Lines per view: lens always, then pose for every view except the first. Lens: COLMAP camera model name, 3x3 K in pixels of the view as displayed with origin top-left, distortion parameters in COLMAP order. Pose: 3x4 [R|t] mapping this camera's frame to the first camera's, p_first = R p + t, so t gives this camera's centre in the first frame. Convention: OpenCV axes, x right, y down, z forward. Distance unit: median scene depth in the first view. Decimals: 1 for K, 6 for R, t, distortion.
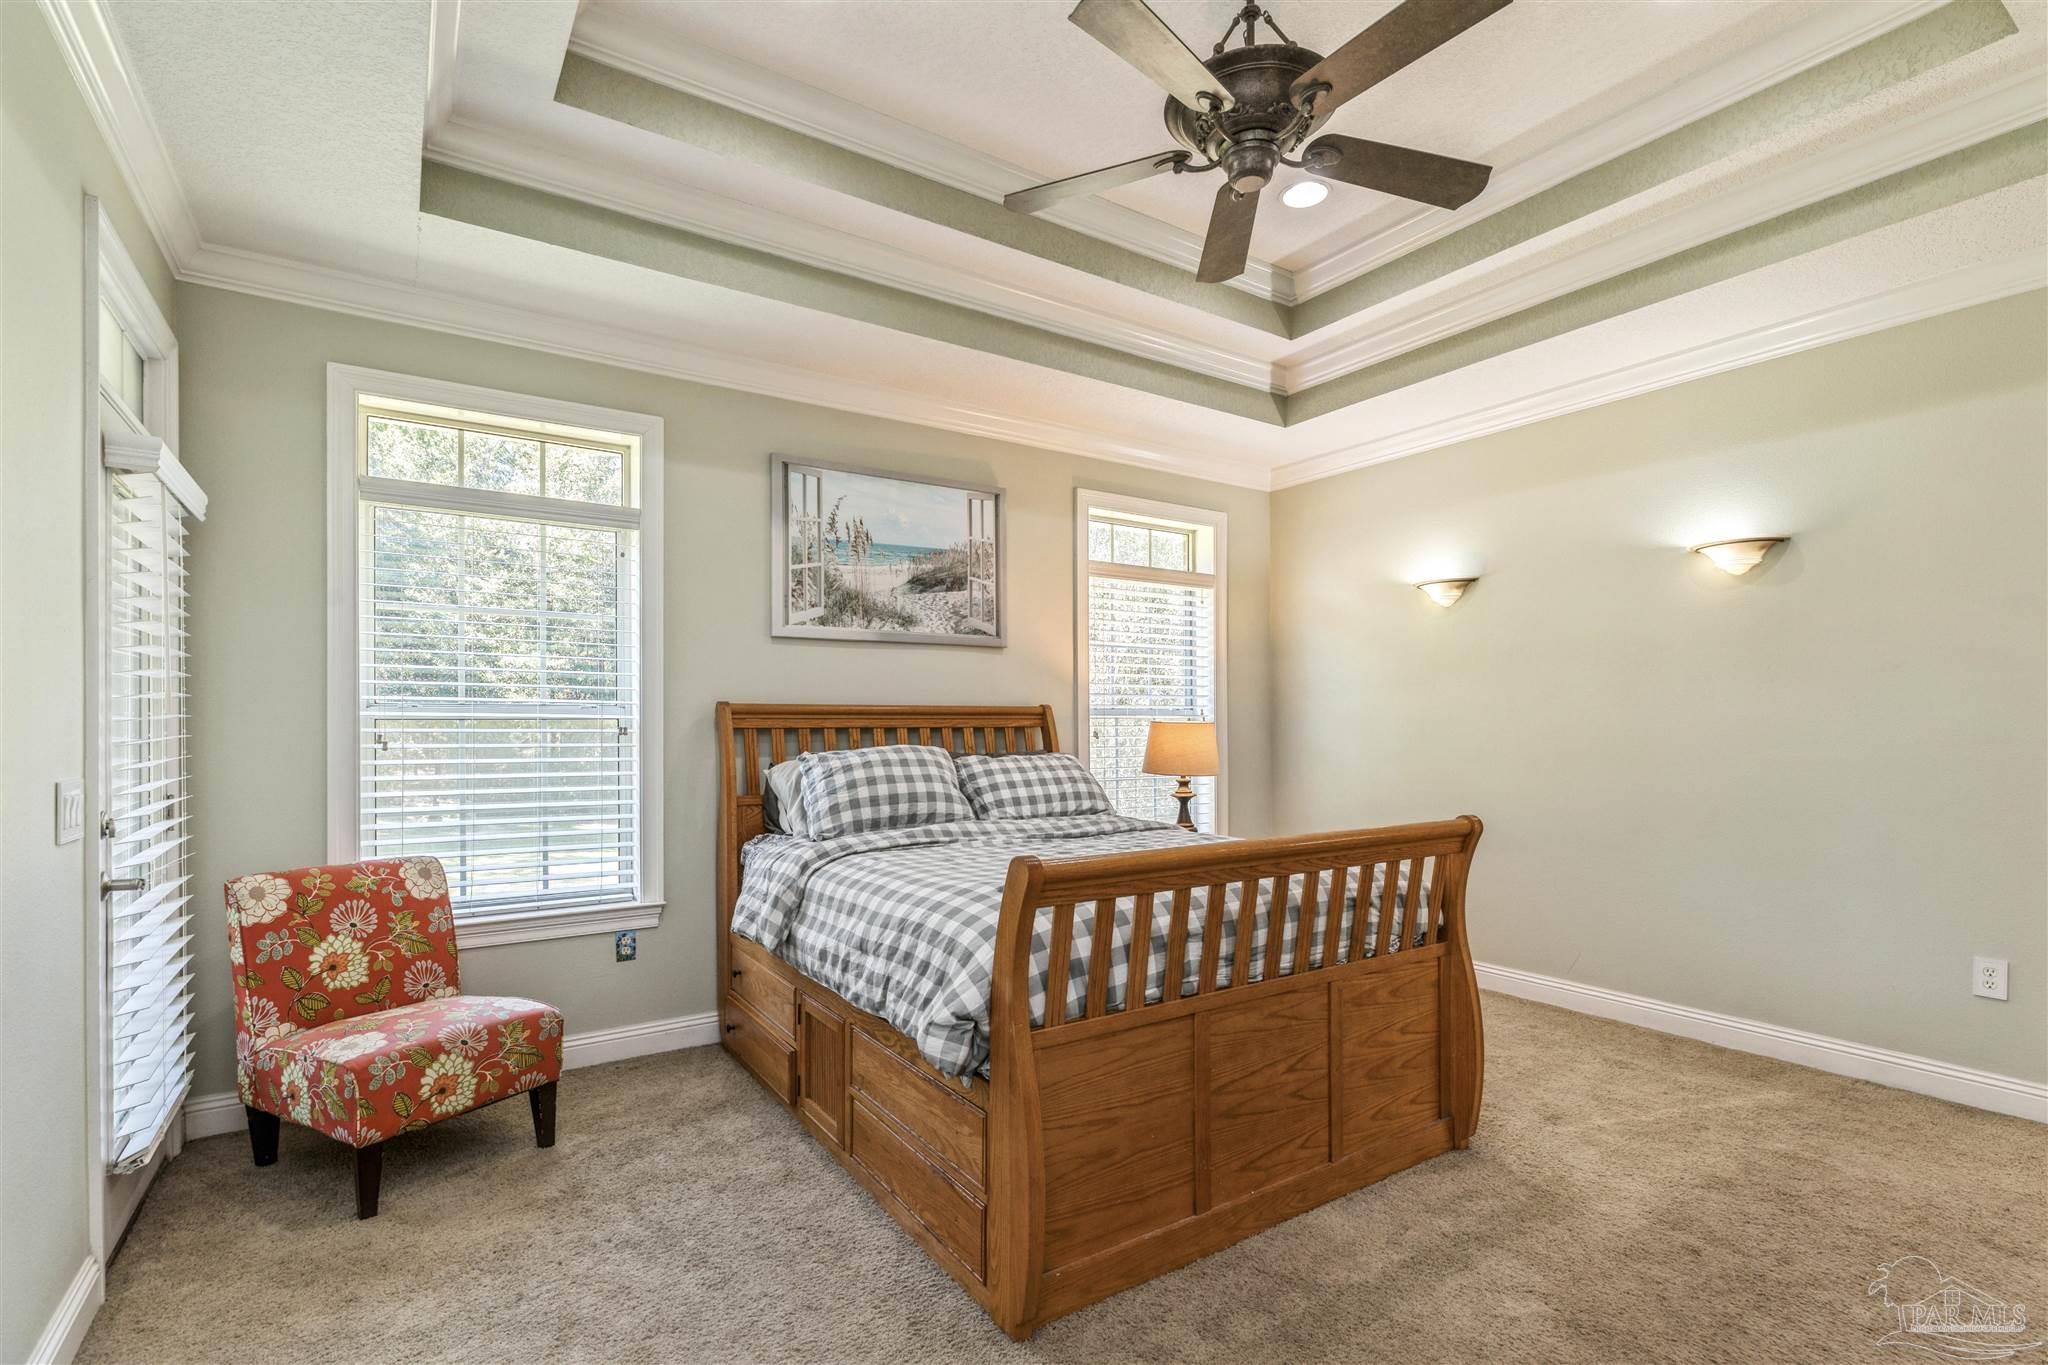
lens RADIAL K [[936.8, 0, 1103.2], [0, 936.8, 714.3], [0, 0, 1]] dist [0.001199, -0.000851]
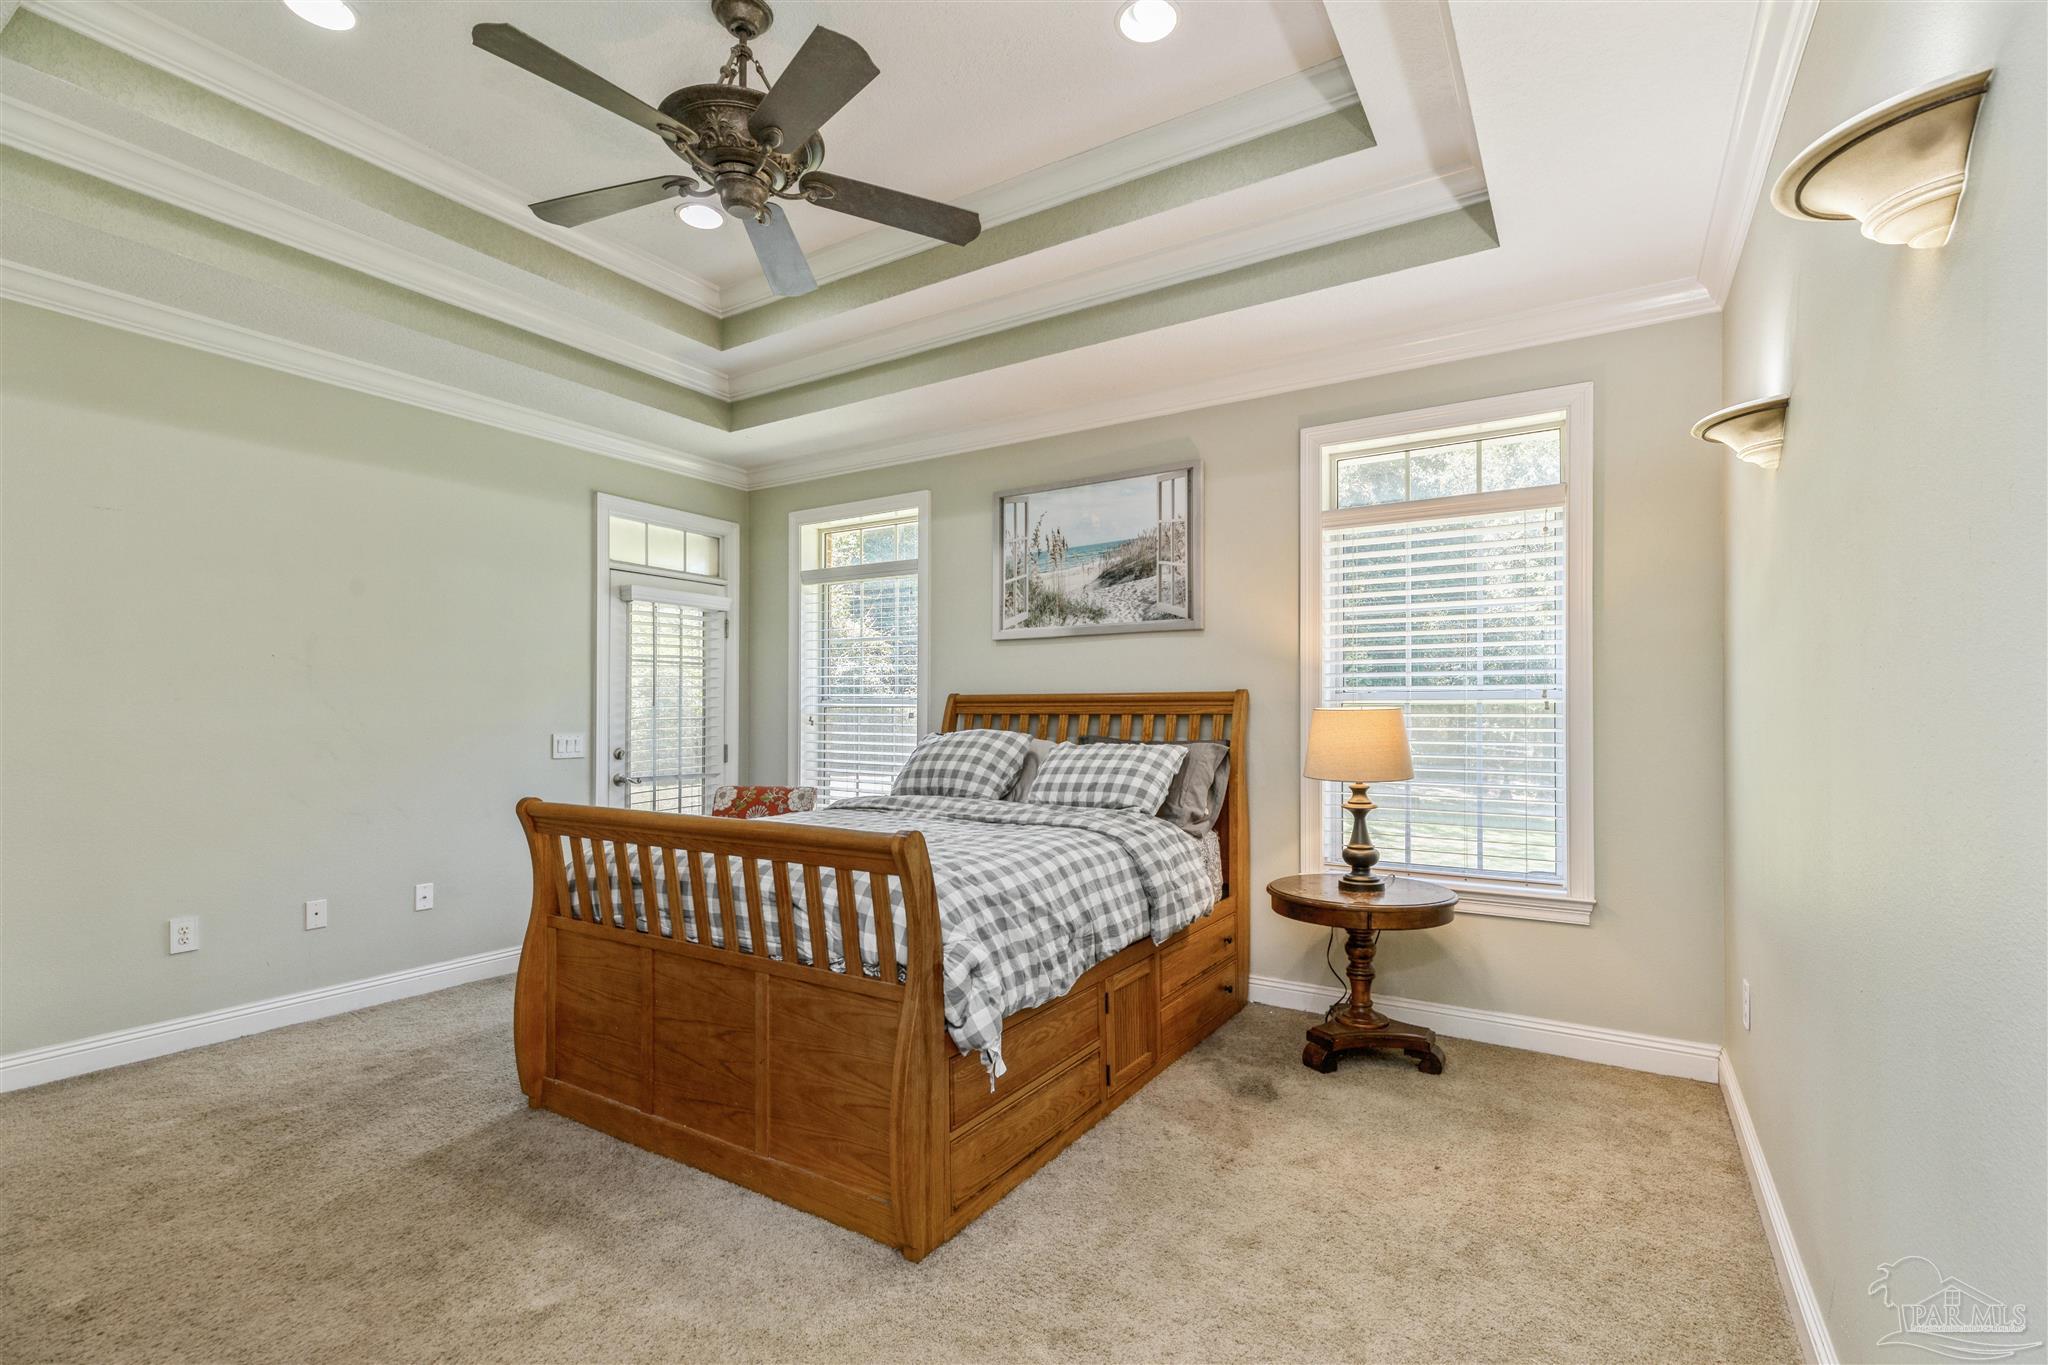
lens RADIAL K [[936.8, 0, 1029.4], [0, 936.8, 700.2], [0, 0, 1]] dist [0.001199, -0.000851]
pose [[0.386743, -0.008797, -0.922146, 0.748468], [0.009536, 0.999939, -0.005540, 0.003359], [0.922138, -0.006651, 0.386803, 0.519737]]
